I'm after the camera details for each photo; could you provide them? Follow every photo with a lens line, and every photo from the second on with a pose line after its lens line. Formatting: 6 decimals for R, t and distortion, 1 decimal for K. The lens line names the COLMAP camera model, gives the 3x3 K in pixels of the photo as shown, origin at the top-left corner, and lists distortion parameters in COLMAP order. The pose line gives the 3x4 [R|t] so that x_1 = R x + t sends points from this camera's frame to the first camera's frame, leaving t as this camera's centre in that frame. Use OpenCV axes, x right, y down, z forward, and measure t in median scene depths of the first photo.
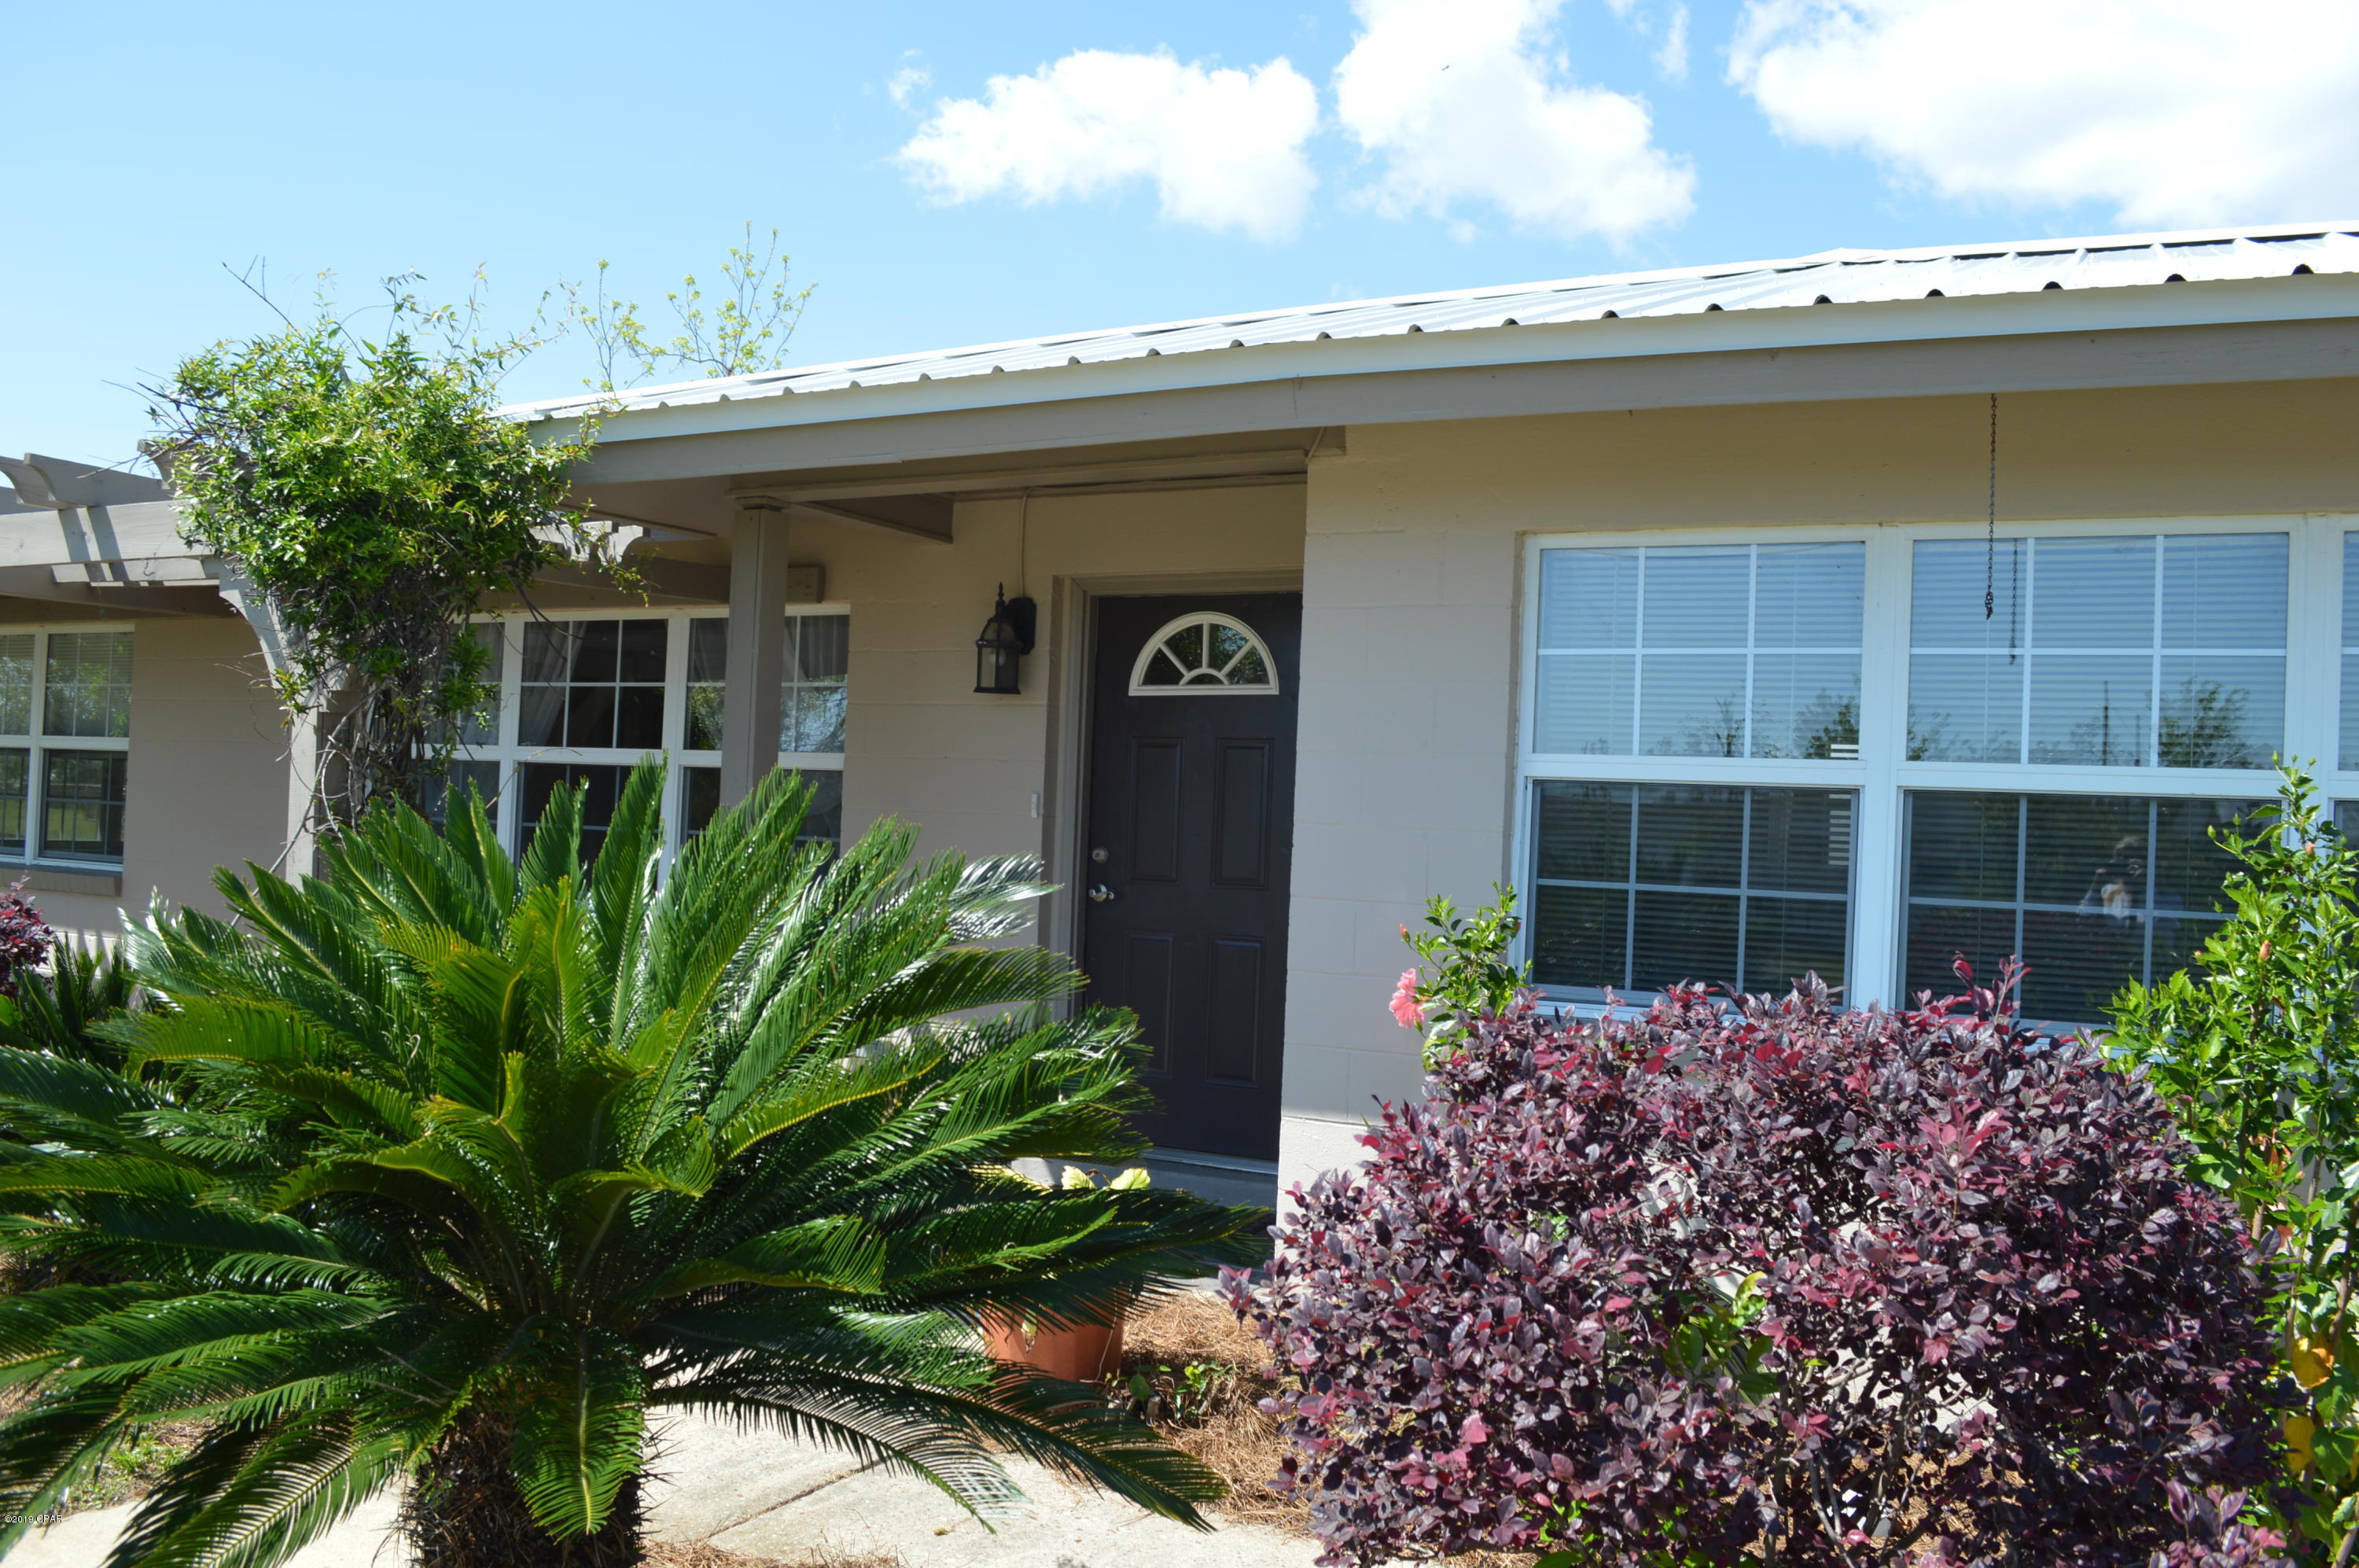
lens RADIAL K [[1888.0, 0, 1186.0], [0, 1888.0, 785.2], [0, 0, 1]] dist [-0.089857, 0.021449]
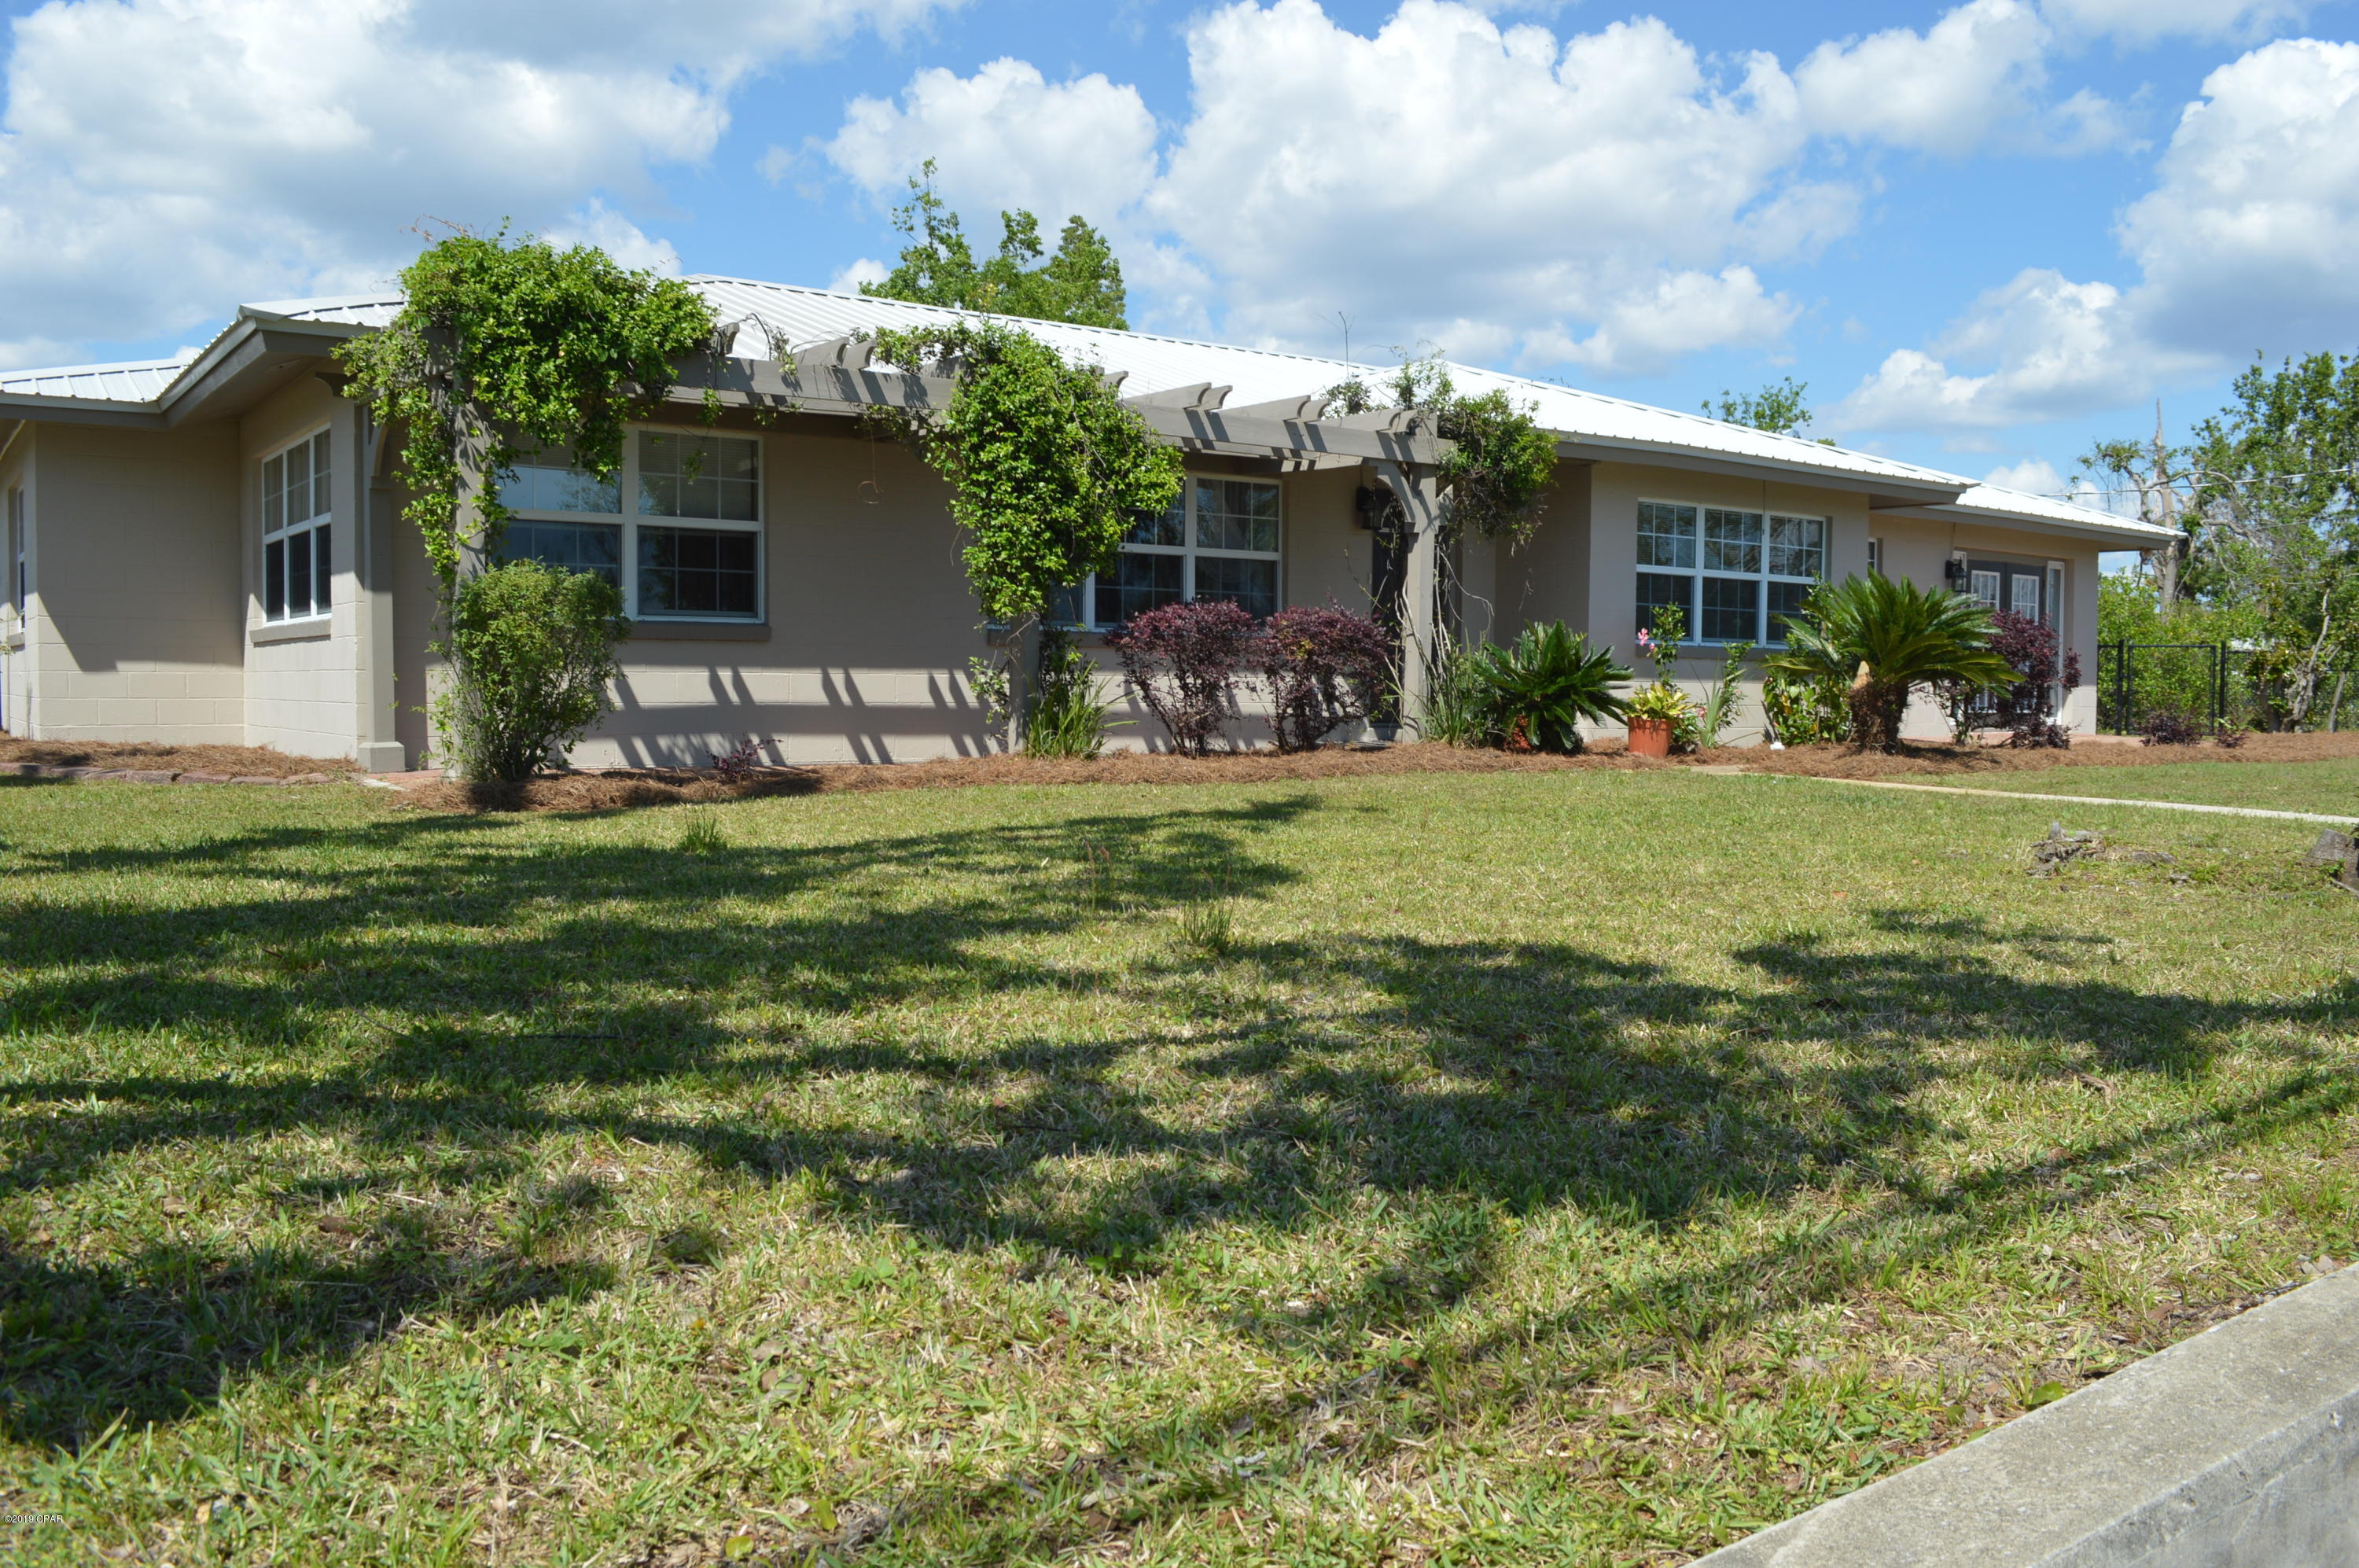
lens RADIAL K [[1888.0, 0, 1212.7], [0, 1888.0, 764.3], [0, 0, 1]] dist [-0.089857, 0.021449]
pose [[0.447291, -0.076390, 0.891120, -3.066325], [-0.011027, 0.995799, 0.090898, 0.040979], [-0.894321, -0.050484, 0.444570, 0.183166]]
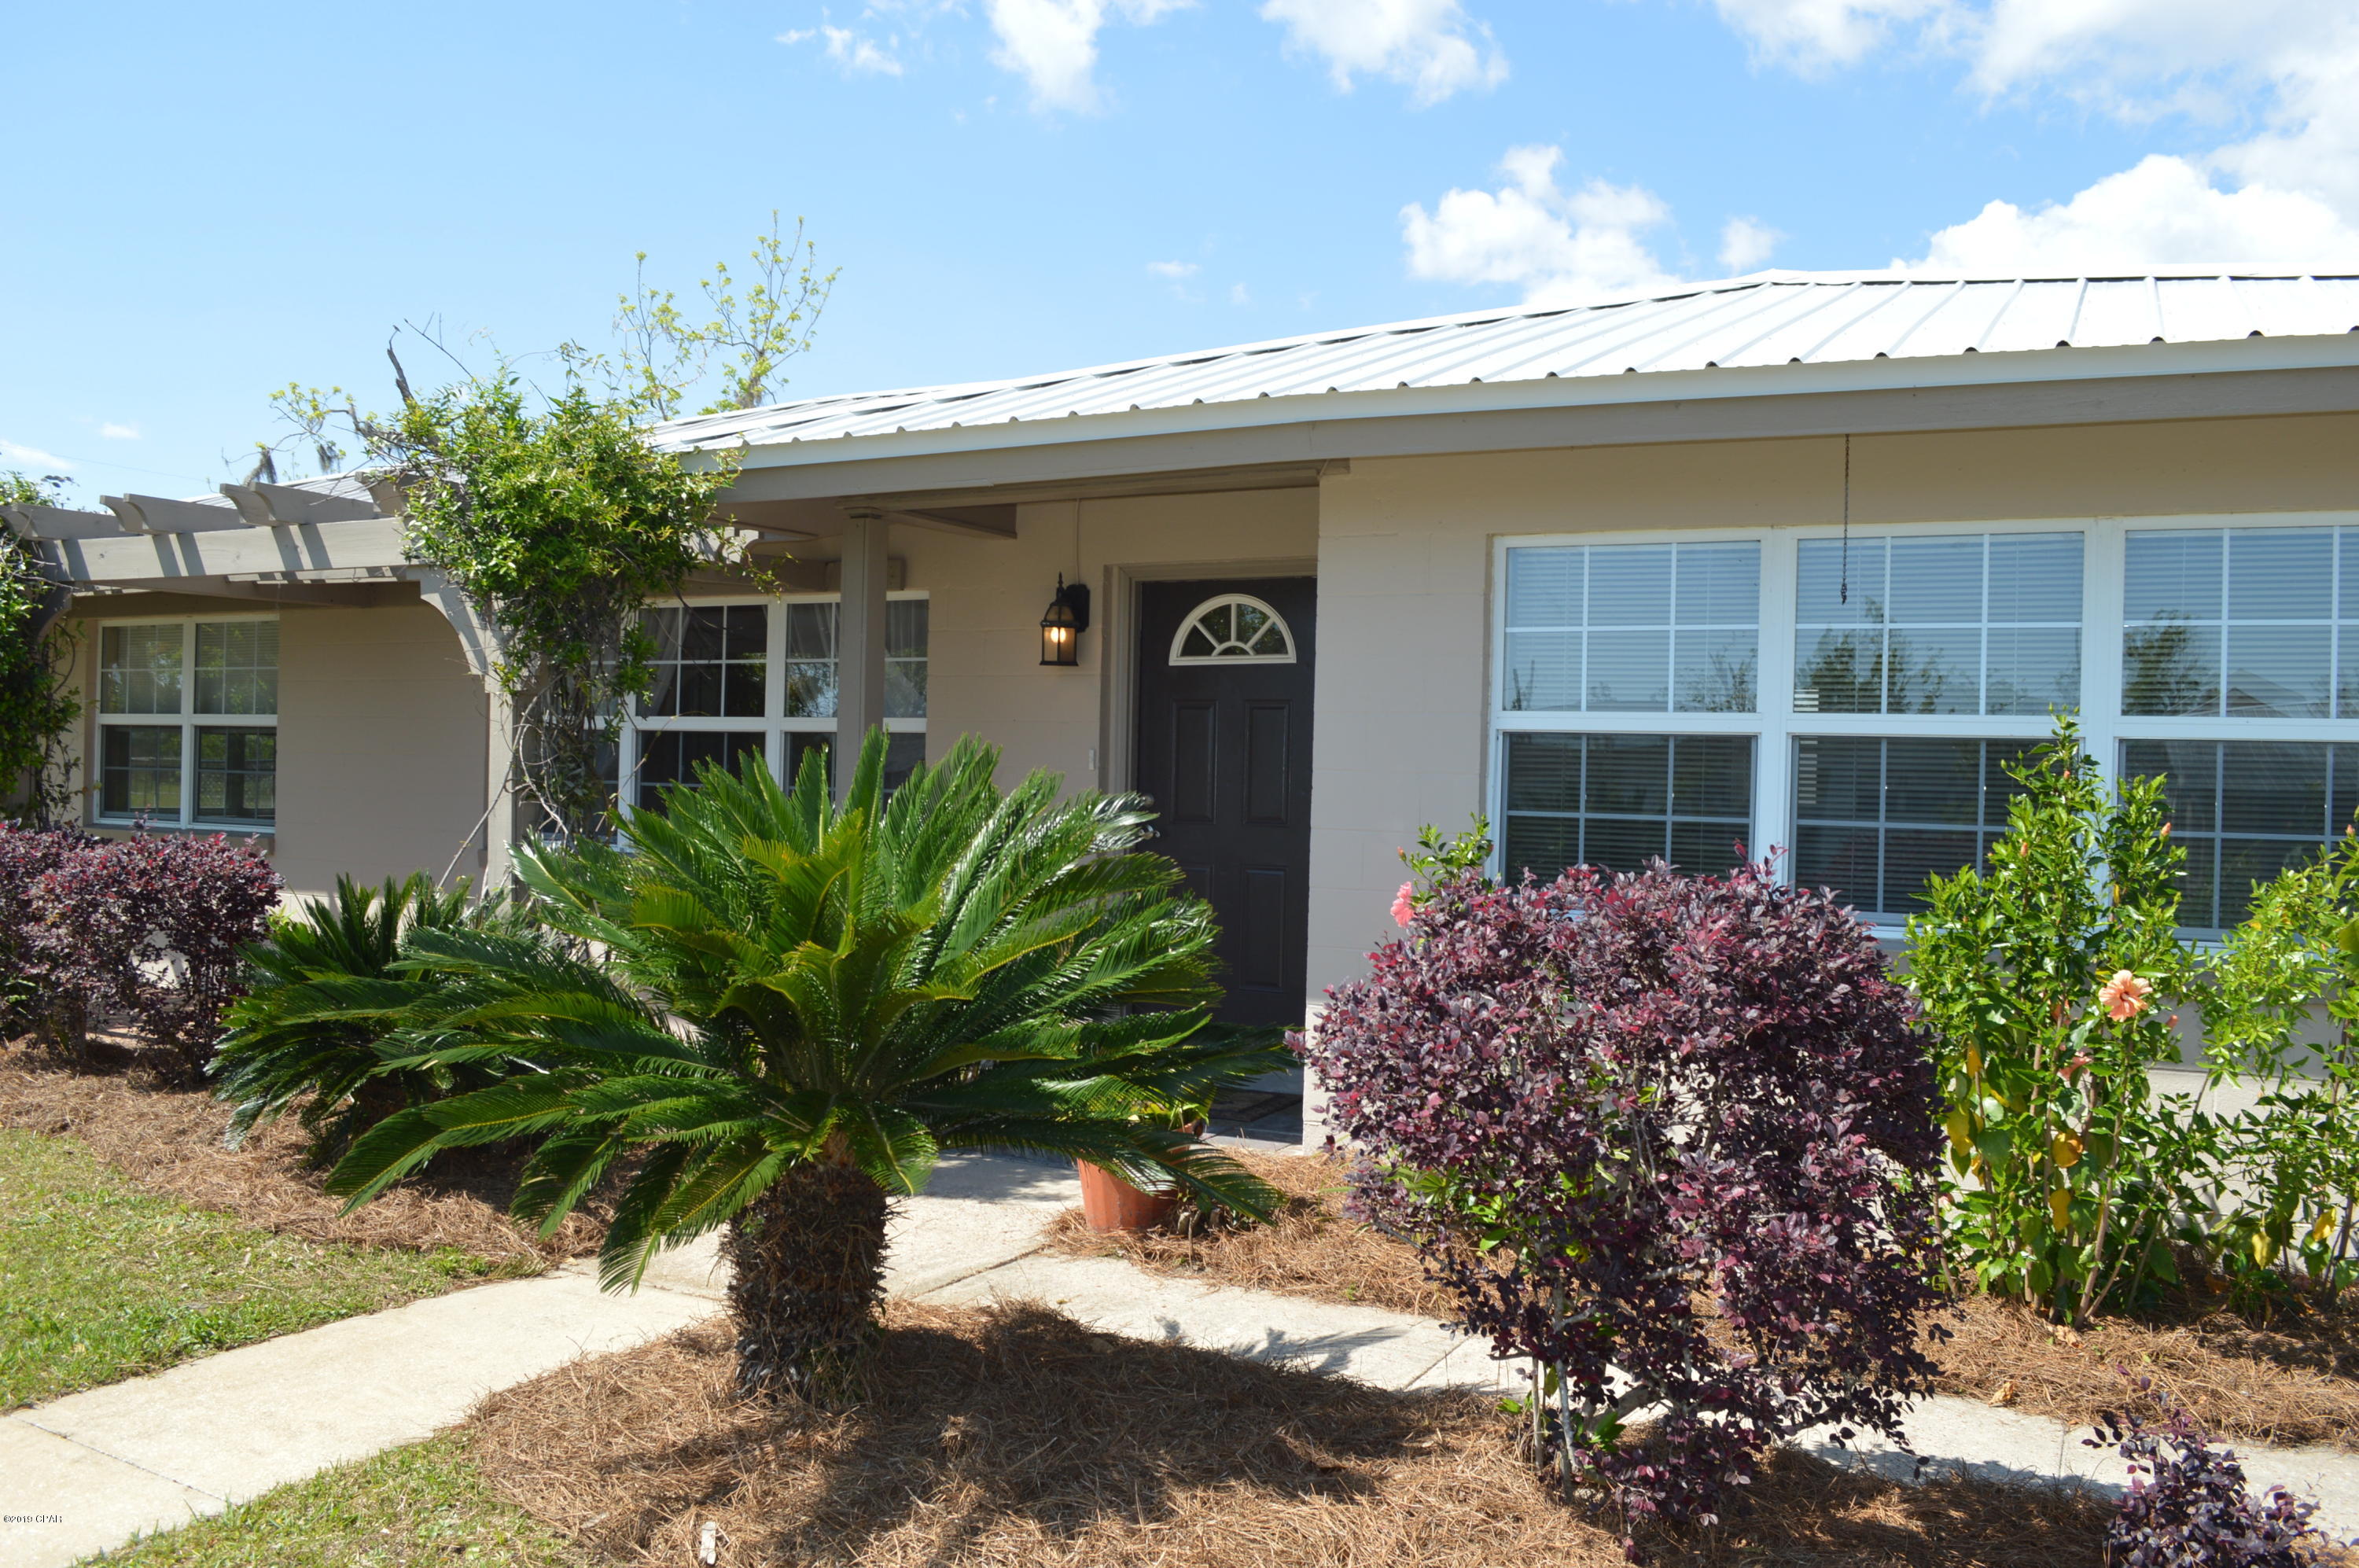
lens RADIAL K [[1888.0, 0, 1185.1], [0, 1888.0, 793.6], [0, 0, 1]] dist [-0.089857, 0.021449]
pose [[0.999842, -0.017355, -0.003956, -0.023422], [0.017464, 0.999411, 0.029541, -0.002526], [0.003441, -0.029605, 0.999556, -0.257901]]
